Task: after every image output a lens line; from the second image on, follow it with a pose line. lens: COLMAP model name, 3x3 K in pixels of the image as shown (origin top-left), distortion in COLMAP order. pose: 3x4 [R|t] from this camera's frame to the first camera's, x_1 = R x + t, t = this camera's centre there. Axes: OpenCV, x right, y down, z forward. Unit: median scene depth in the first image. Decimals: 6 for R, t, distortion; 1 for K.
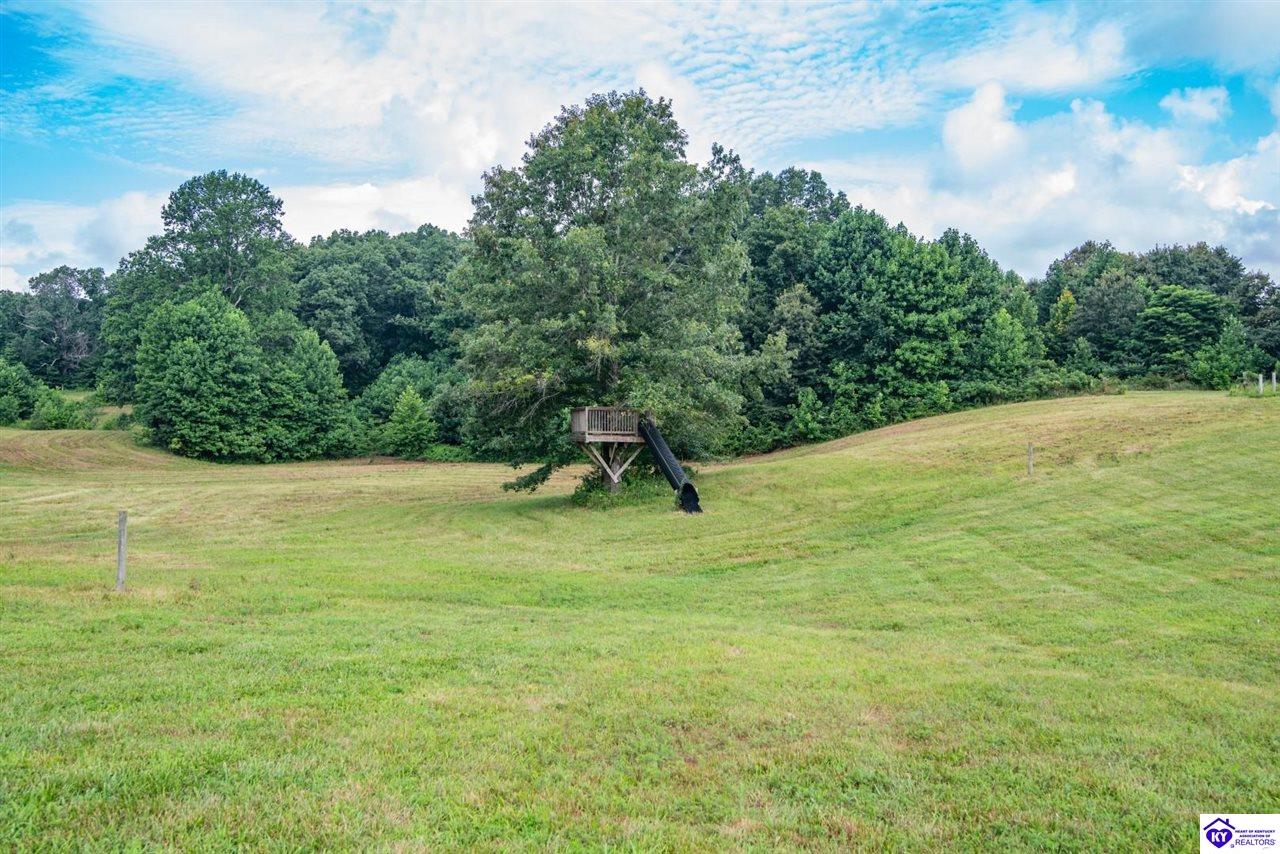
lens RADIAL K [[970.4, 0, 637.8], [0, 970.4, 437.2], [0, 0, 1]] dist [0.001596, 0.009987]
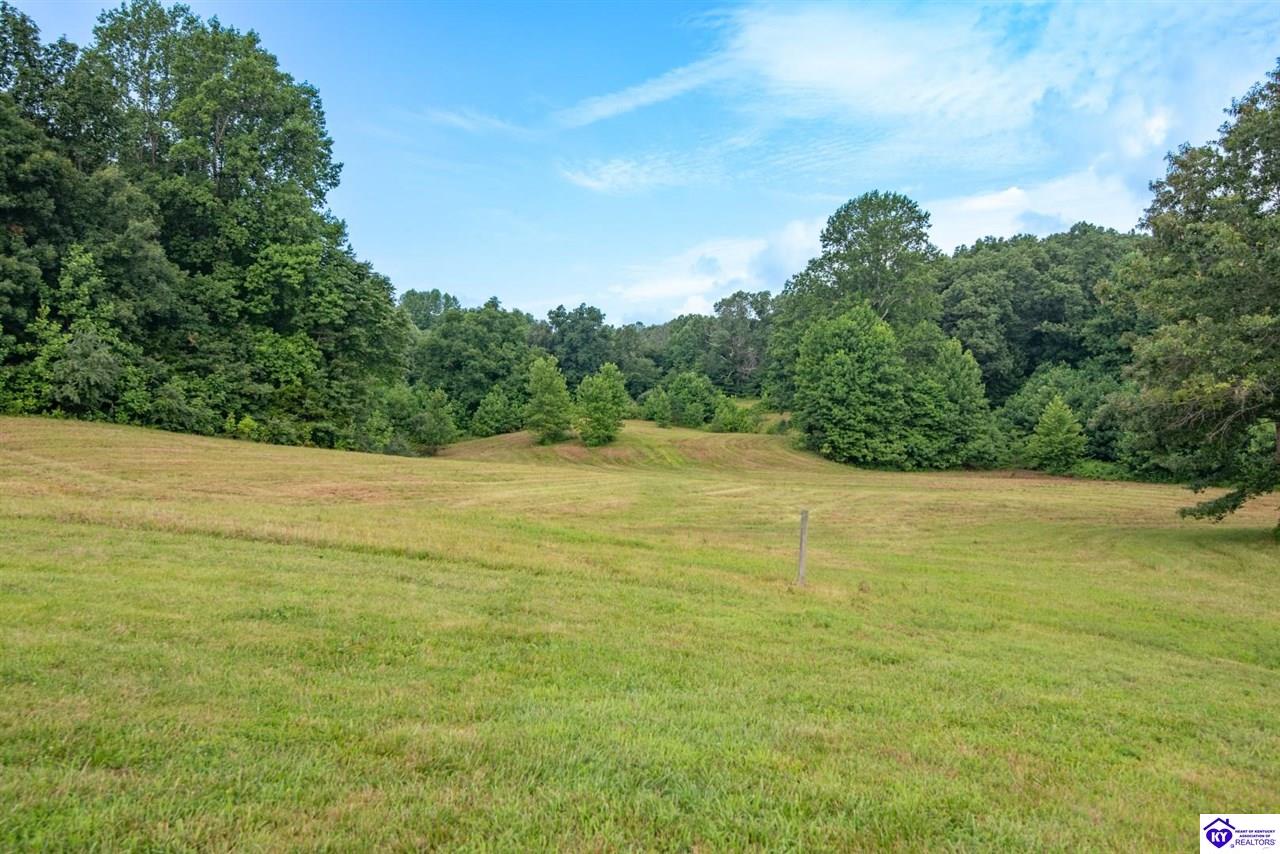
lens RADIAL K [[970.4, 0, 634.5], [0, 970.4, 428.2], [0, 0, 1]] dist [0.001596, 0.009987]
pose [[0.805389, 0.024143, -0.592255, -0.010037], [-0.036081, 0.999314, -0.008329, 0.000491], [0.591648, 0.028077, 0.805707, 0.006929]]
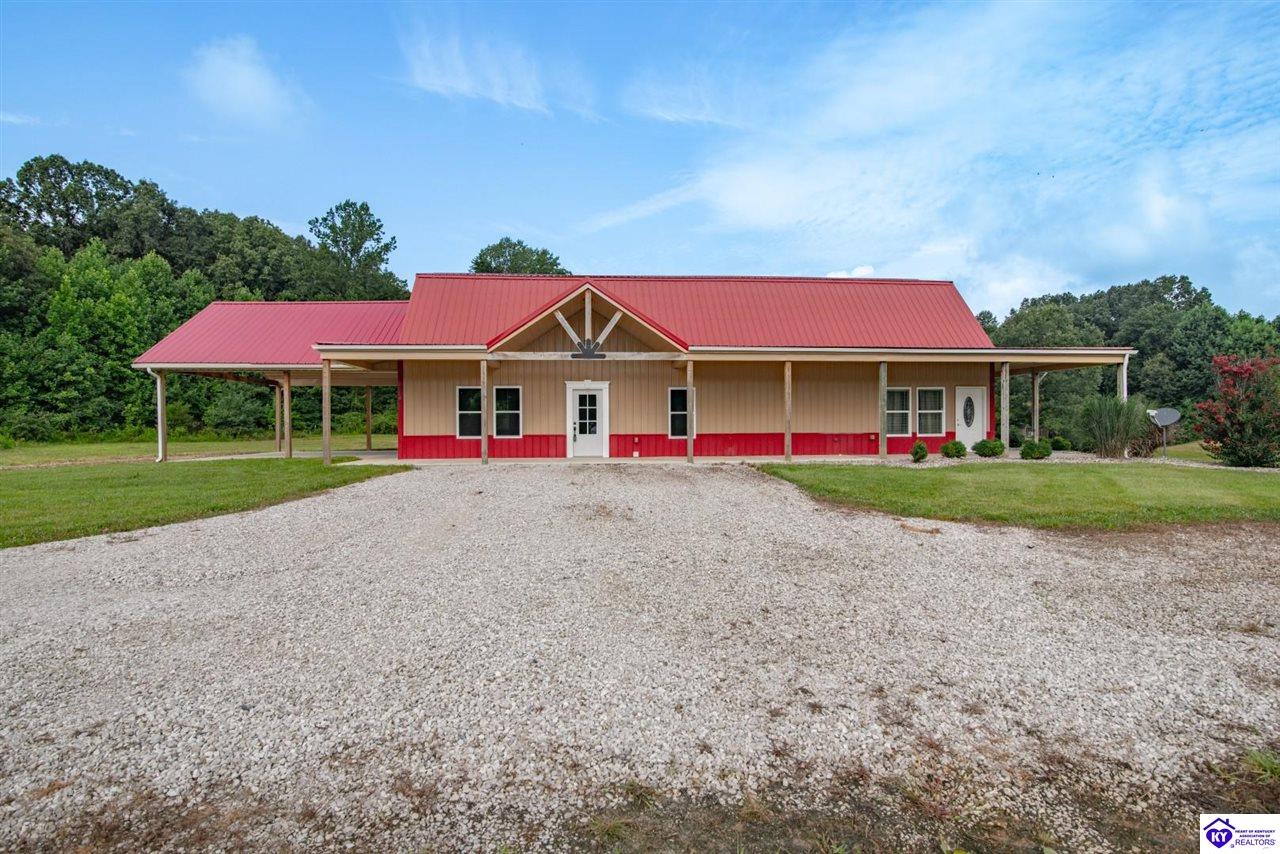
lens RADIAL K [[628.2, 0, 641.3], [0, 628.2, 428.6], [0, 0, 1]] dist [-0.013959, 0.002841]
pose [[0.835903, 0.011199, -0.548763, 0.002433], [-0.019209, 0.999776, -0.008857, 0.003937], [0.548541, 0.017945, 0.835931, -0.382550]]
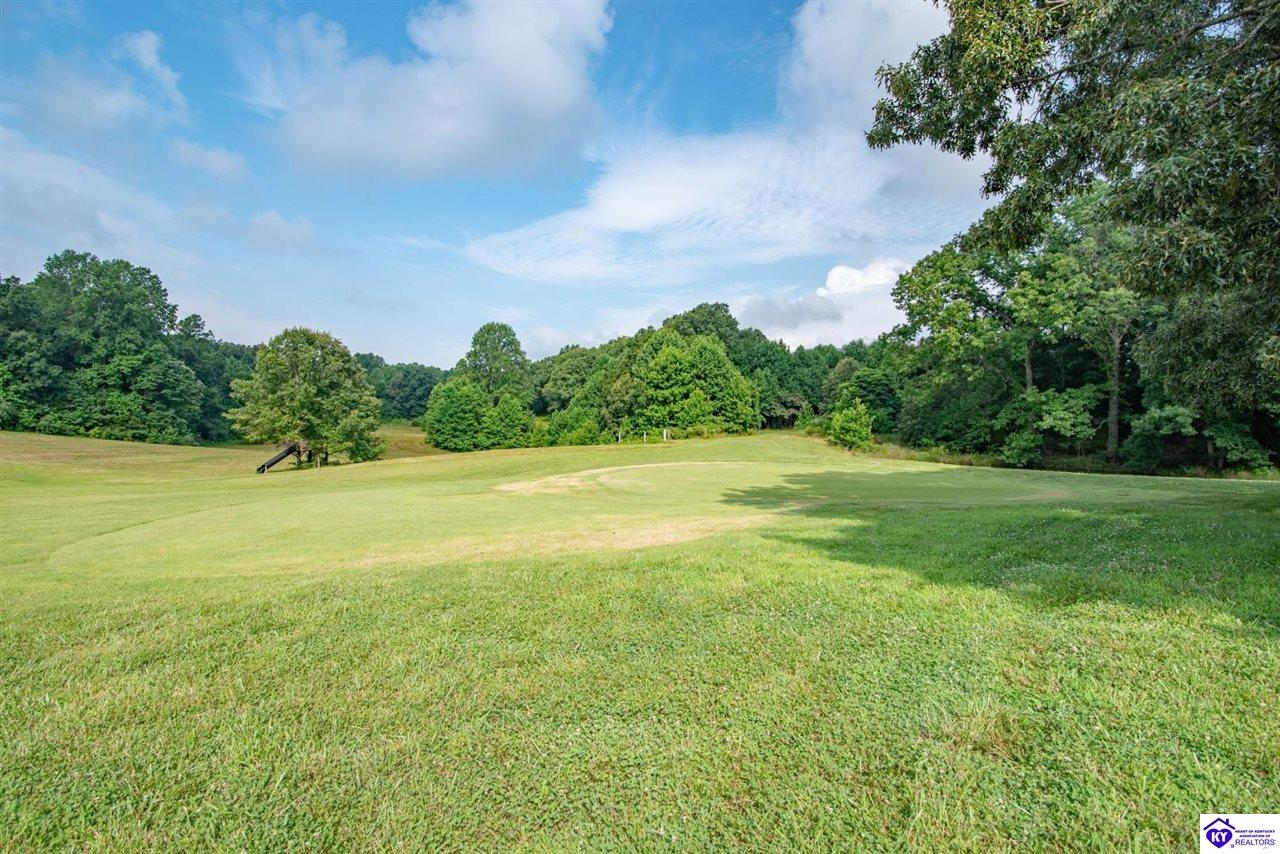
lens RADIAL K [[589.3, 0, 632.1], [0, 589.3, 429.2], [0, 0, 1]] dist [-0.016860, 0.000749]
pose [[0.860294, 0.033774, -0.508678, 0.660976], [-0.045268, 0.998922, -0.010235, -0.032543], [0.507784, 0.031832, 0.860896, 0.001311]]
